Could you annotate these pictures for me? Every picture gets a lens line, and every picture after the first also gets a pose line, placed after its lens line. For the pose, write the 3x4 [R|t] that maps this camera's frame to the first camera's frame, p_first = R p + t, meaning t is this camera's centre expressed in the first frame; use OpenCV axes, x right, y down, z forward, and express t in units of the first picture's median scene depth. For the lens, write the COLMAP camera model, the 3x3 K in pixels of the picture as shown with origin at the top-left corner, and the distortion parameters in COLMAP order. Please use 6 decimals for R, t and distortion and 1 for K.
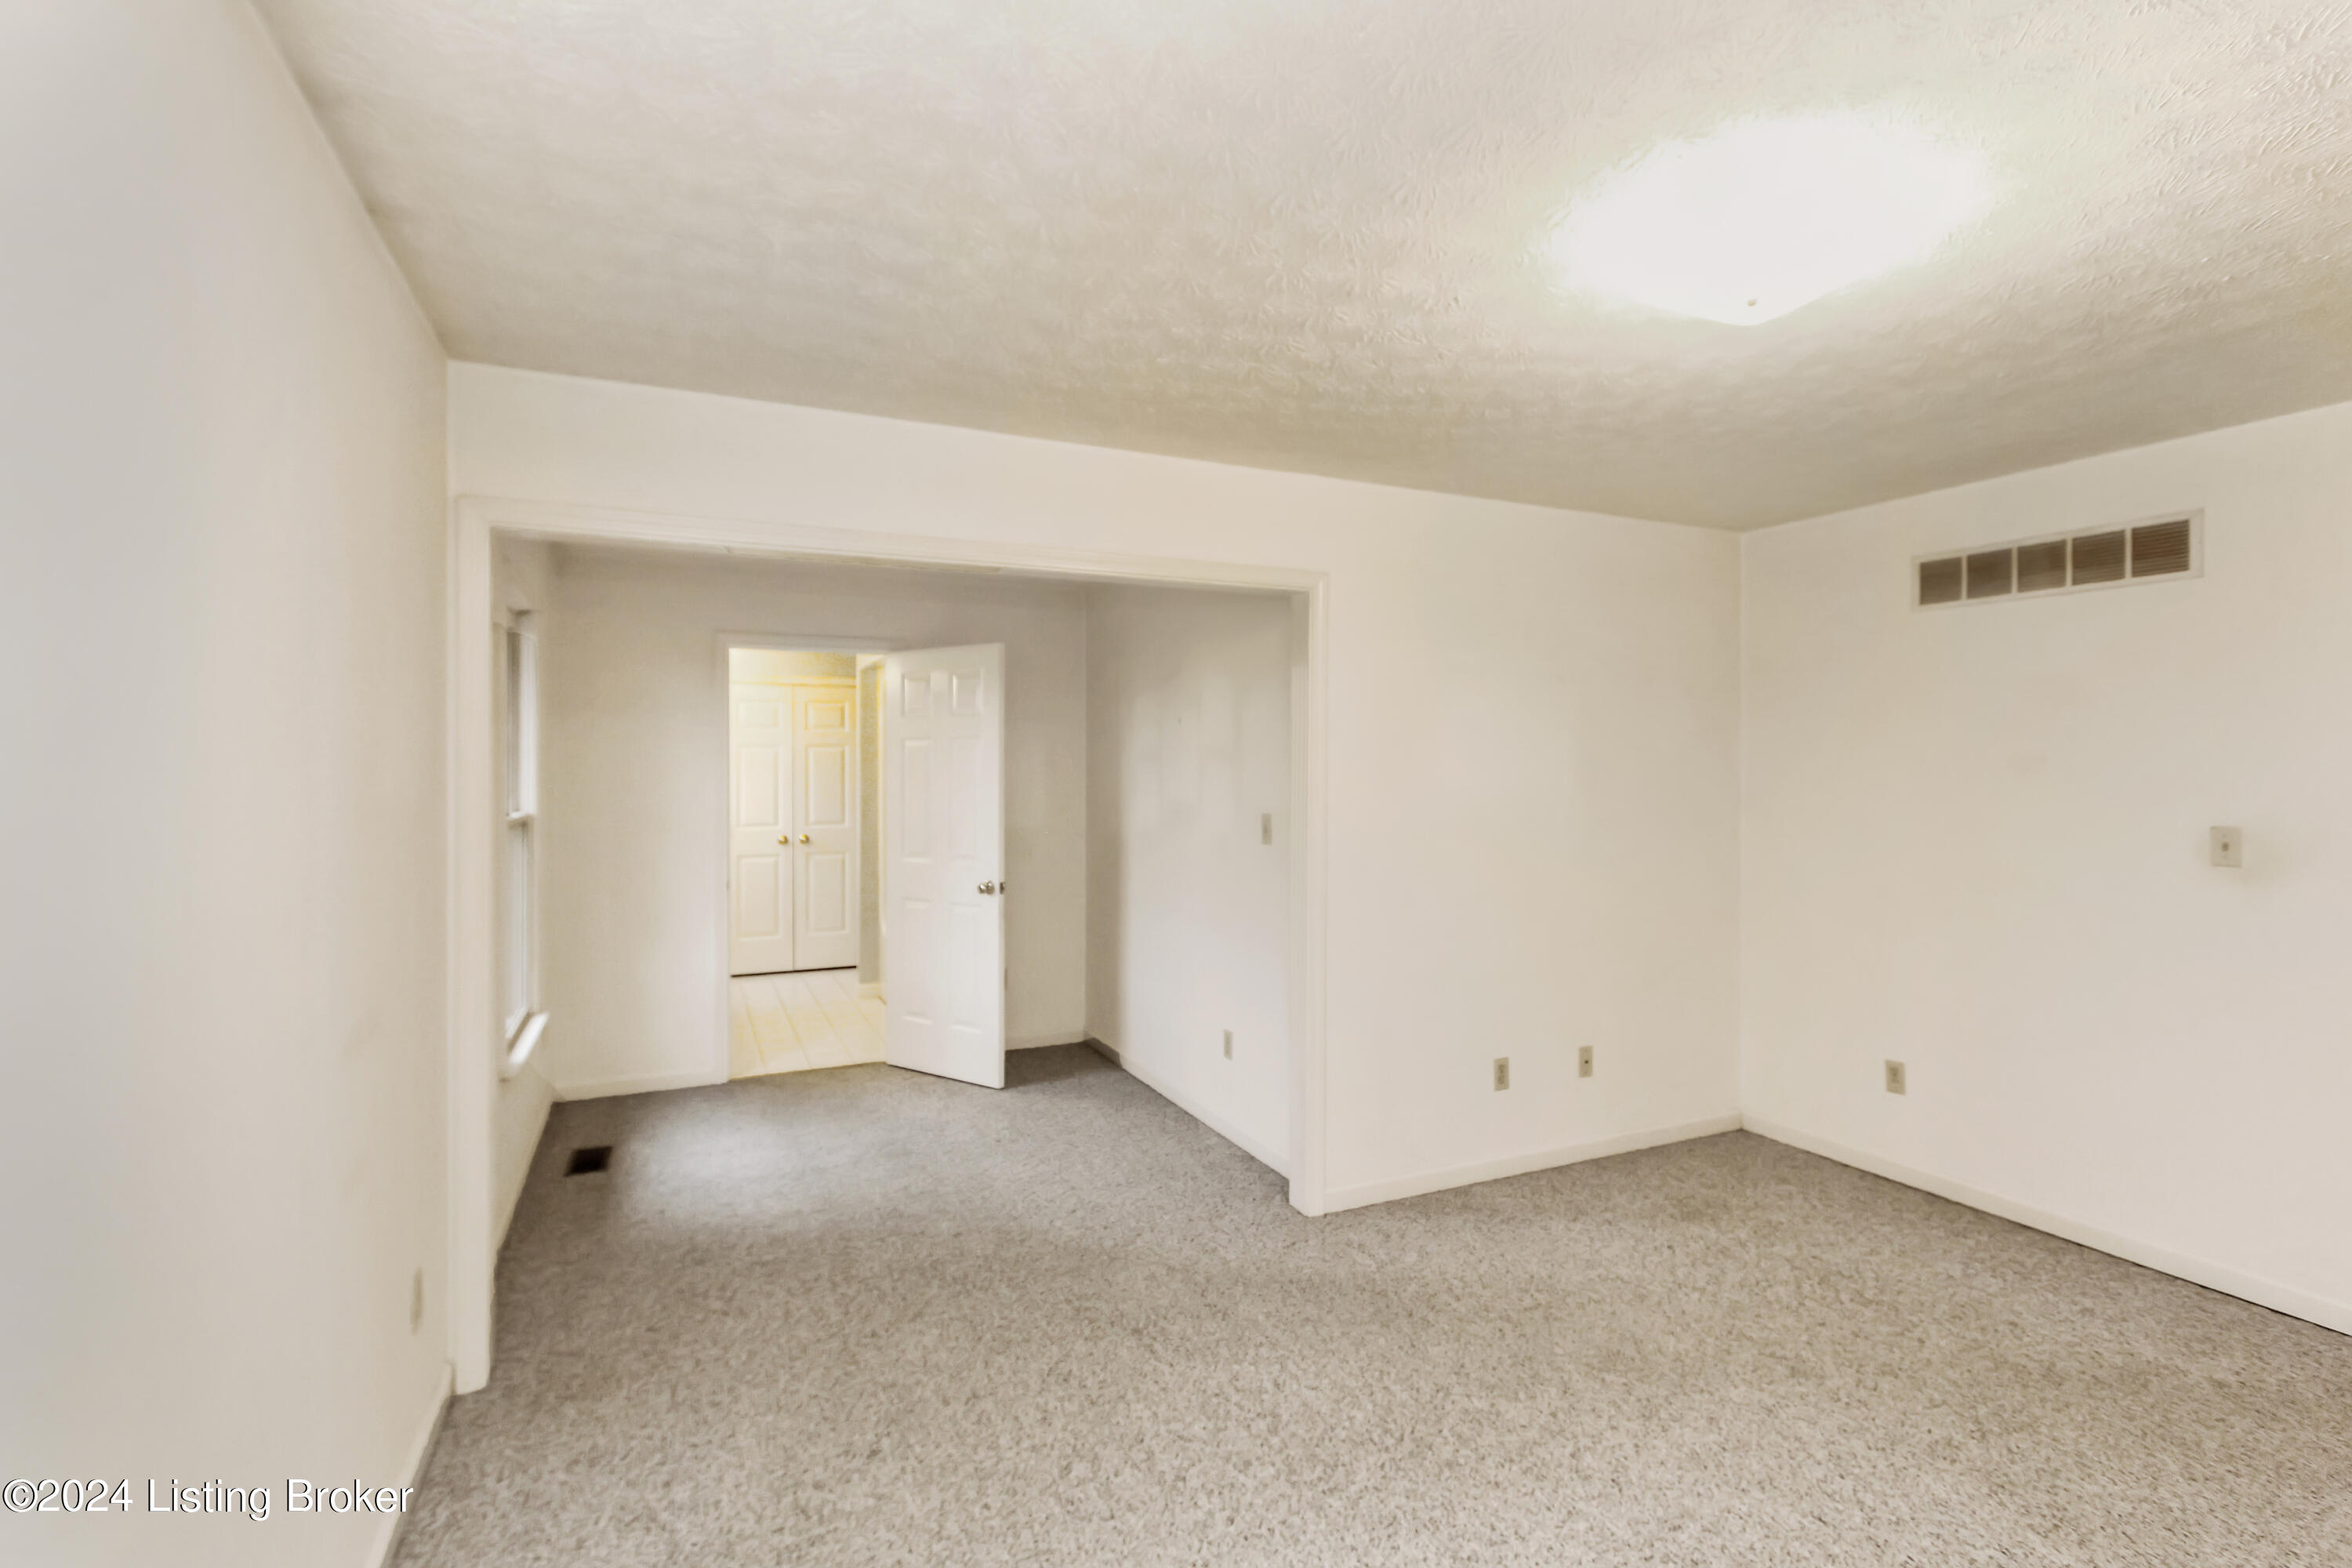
lens RADIAL K [[1085.6, 0, 1186.0], [0, 1085.6, 781.0], [0, 0, 1]] dist [0.001074, 0.000295]
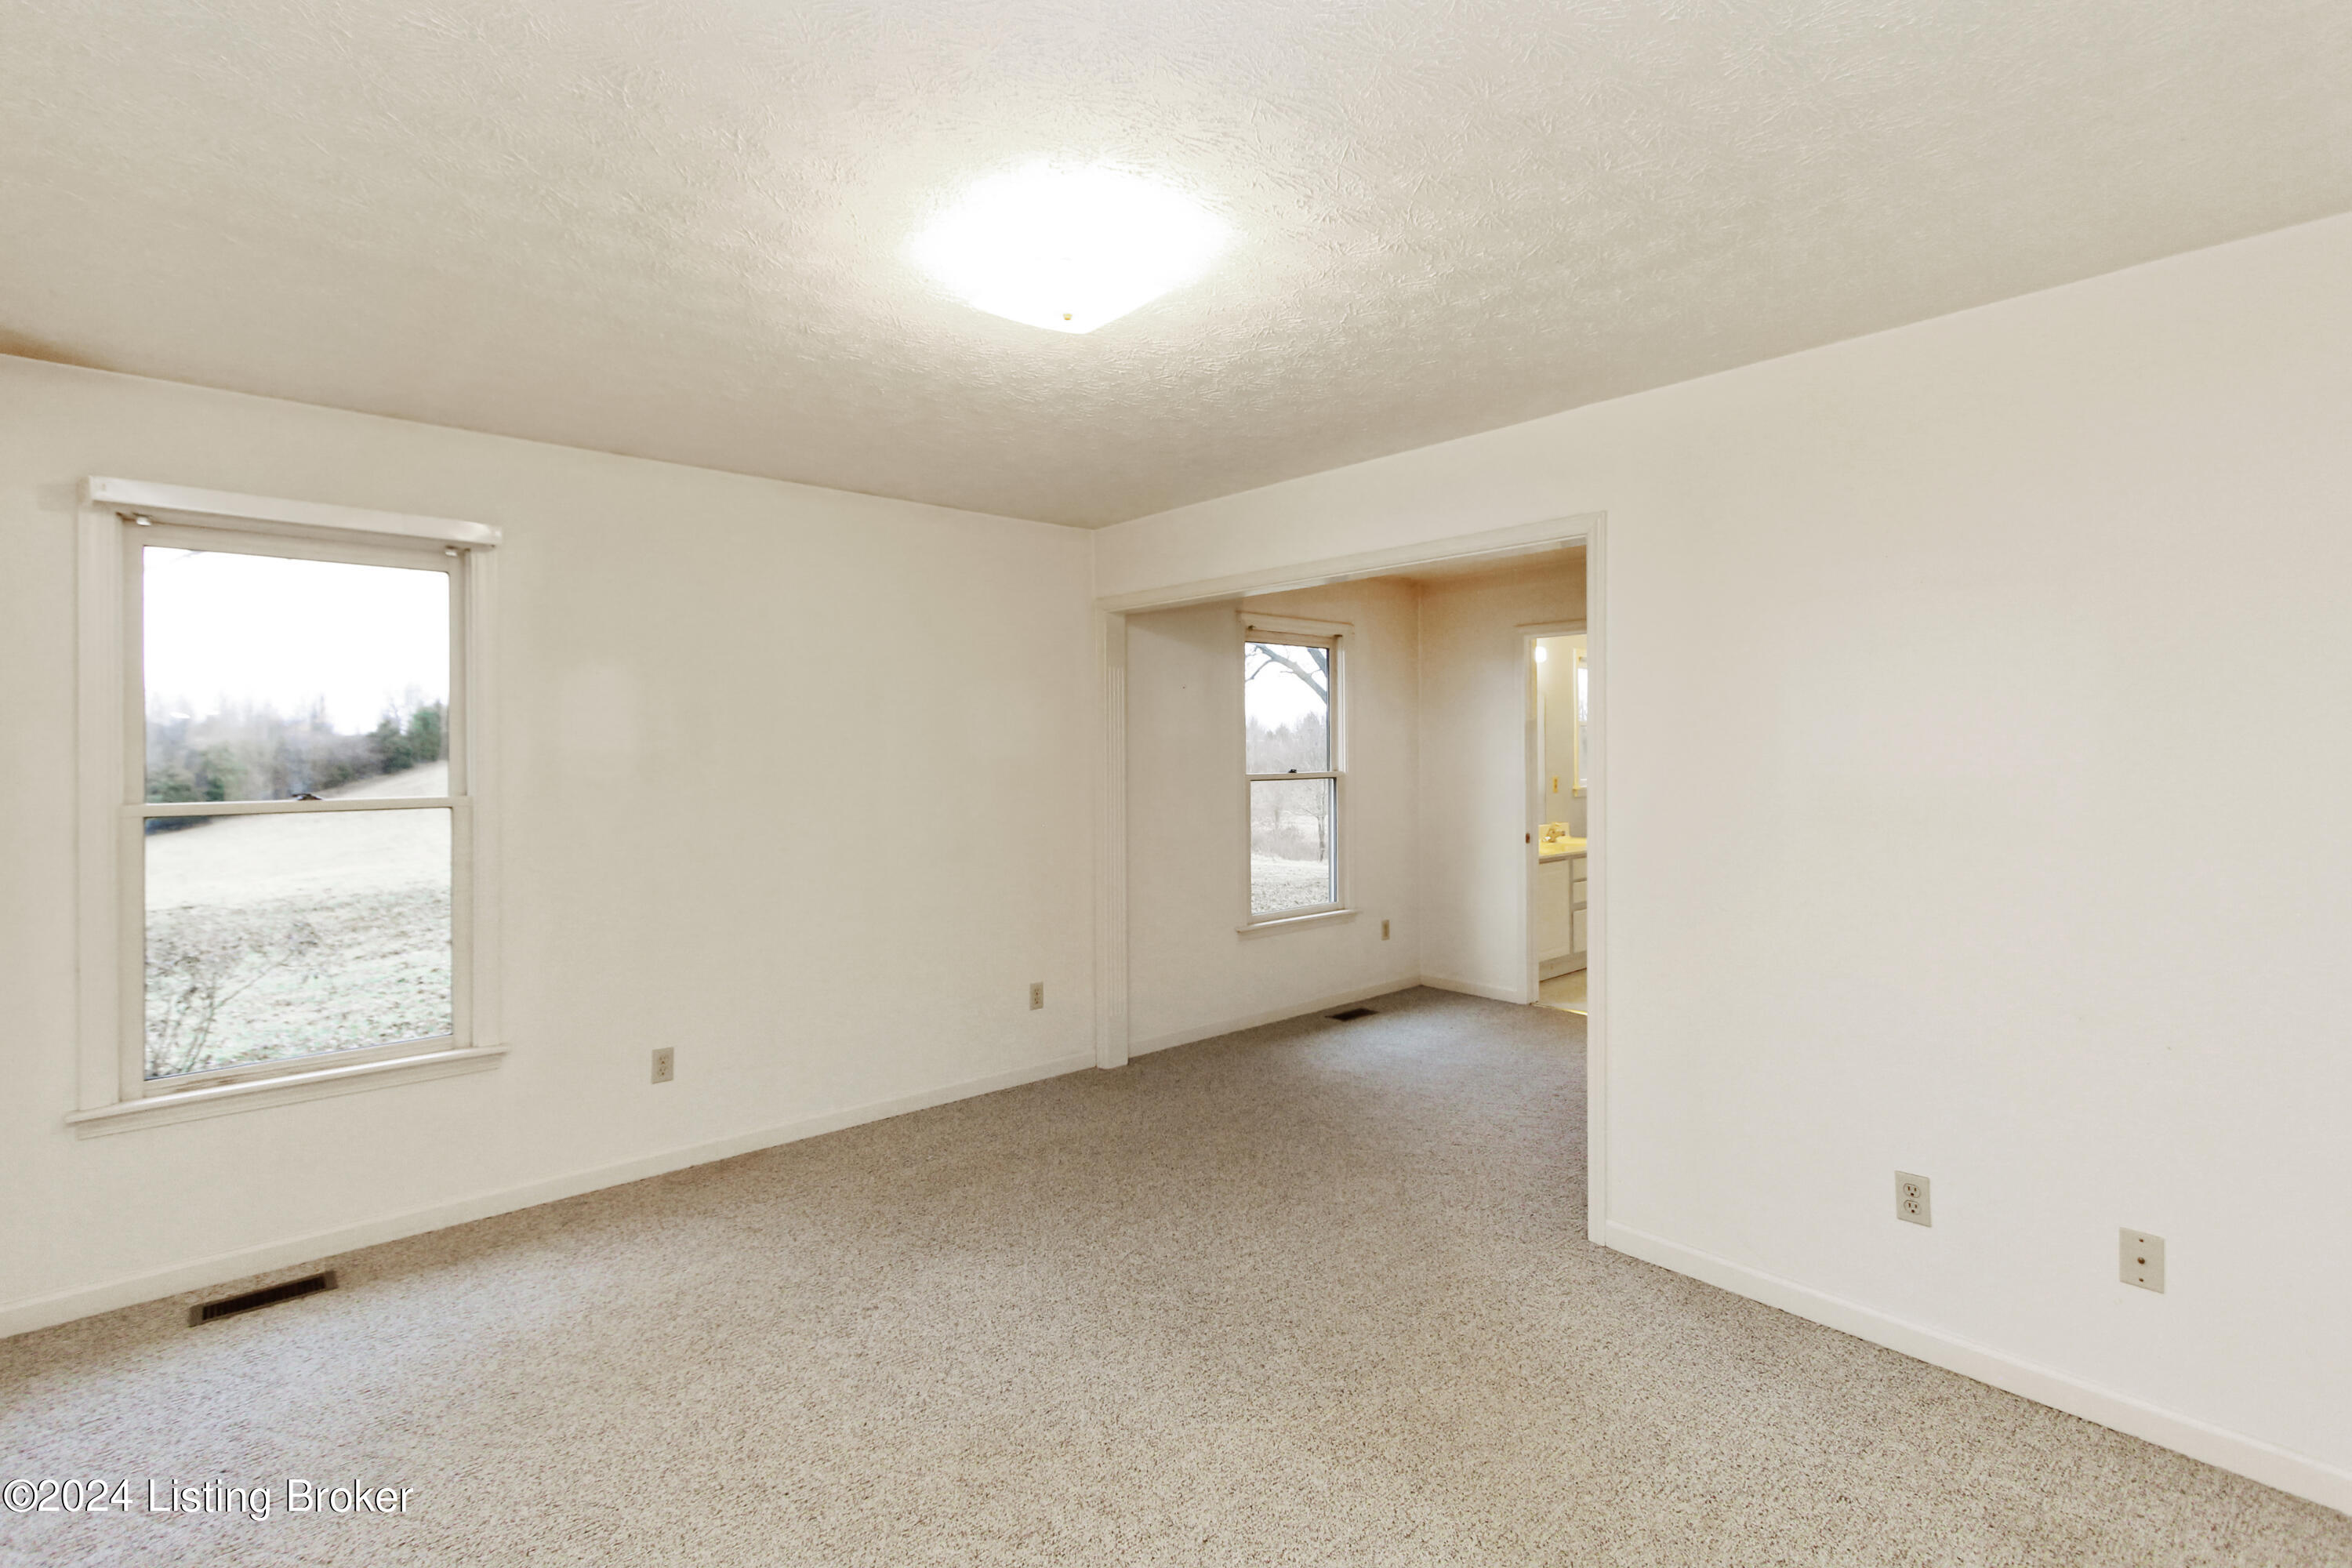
lens RADIAL K [[1085.6, 0, 1158.7], [0, 1085.6, 762.6], [0, 0, 1]] dist [0.001074, 0.000295]
pose [[0.267104, 0.010758, -0.963608, 0.930068], [-0.002011, 0.999942, 0.010607, 0.002427], [0.963666, -0.000895, 0.267110, 0.453924]]
